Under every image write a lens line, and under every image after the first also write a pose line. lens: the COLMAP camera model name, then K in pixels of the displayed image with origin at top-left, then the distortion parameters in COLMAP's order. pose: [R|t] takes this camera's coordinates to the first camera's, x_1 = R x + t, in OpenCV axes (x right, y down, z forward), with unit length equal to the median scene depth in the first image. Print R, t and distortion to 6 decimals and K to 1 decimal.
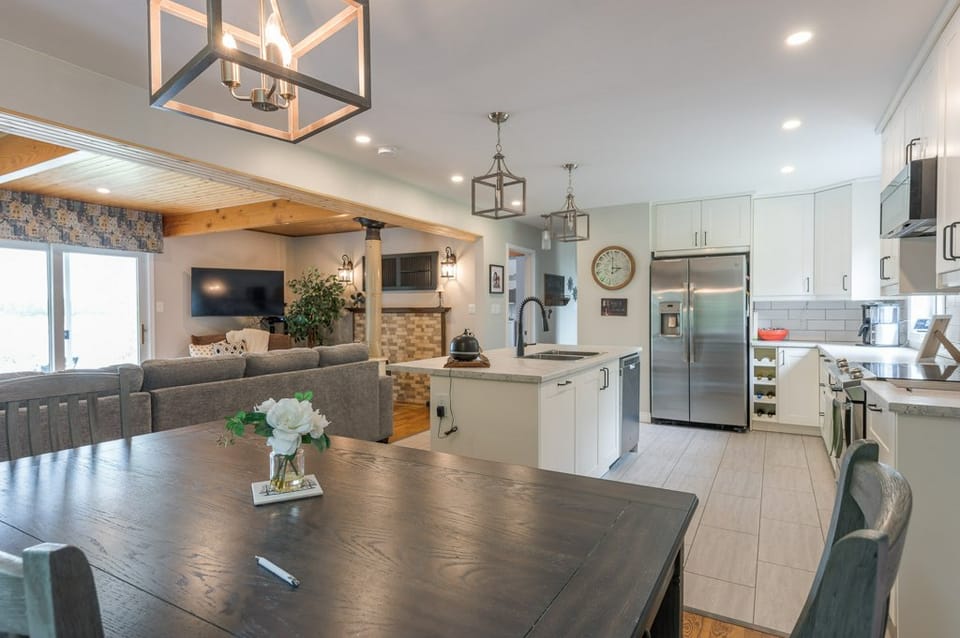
lens RADIAL K [[514.1, 0, 480.0], [0, 514.1, 319.0], [0, 0, 1]] dist [0.002065, -0.000098]
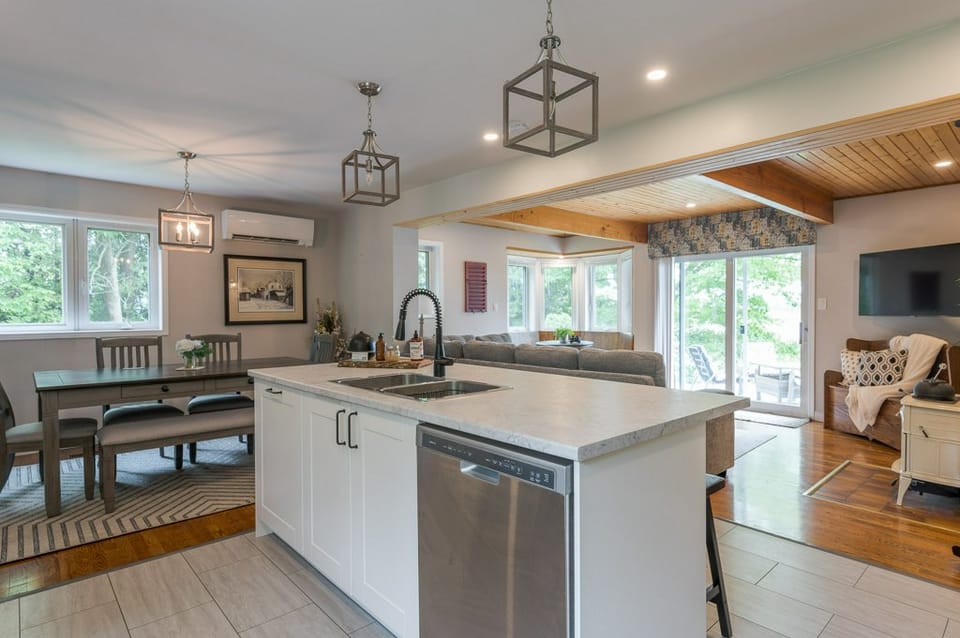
lens RADIAL K [[514.1, 0, 480.0], [0, 514.1, 319.0], [0, 0, 1]] dist [0.002065, -0.000098]
pose [[-0.313634, 0.014799, -0.949429, 0.467352], [-0.007872, 0.999804, 0.018185, -0.011145], [0.949511, 0.013178, -0.313456, 0.838171]]
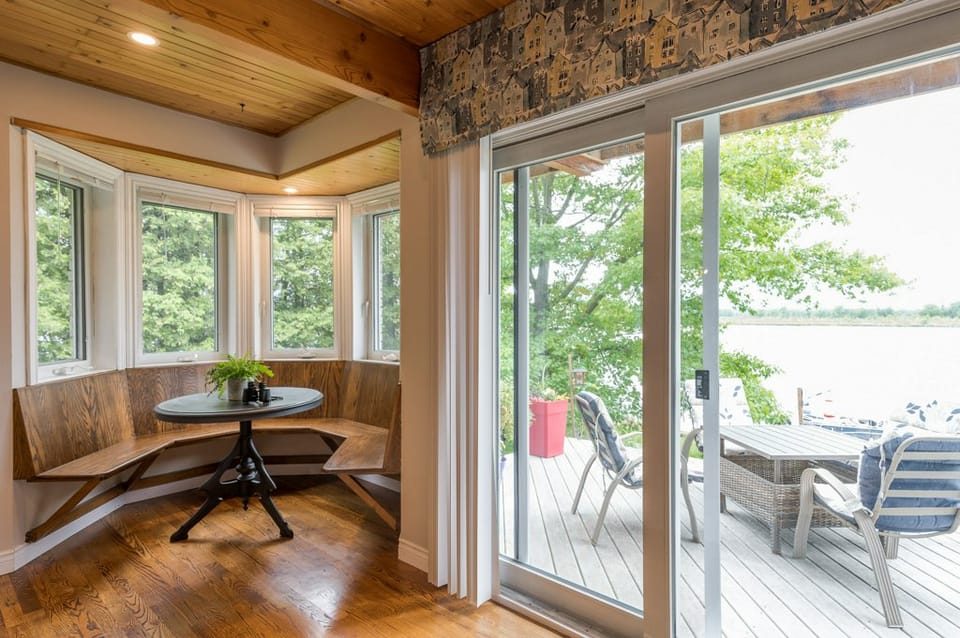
lens RADIAL K [[514.1, 0, 480.0], [0, 514.1, 319.0], [0, 0, 1]] dist [0.002065, -0.000098]
pose [[-0.209753, 0.004846, -0.977742, -0.463837], [-0.011113, 0.999911, 0.007340, -0.011390], [0.977691, 0.012406, -0.209680, 0.965744]]
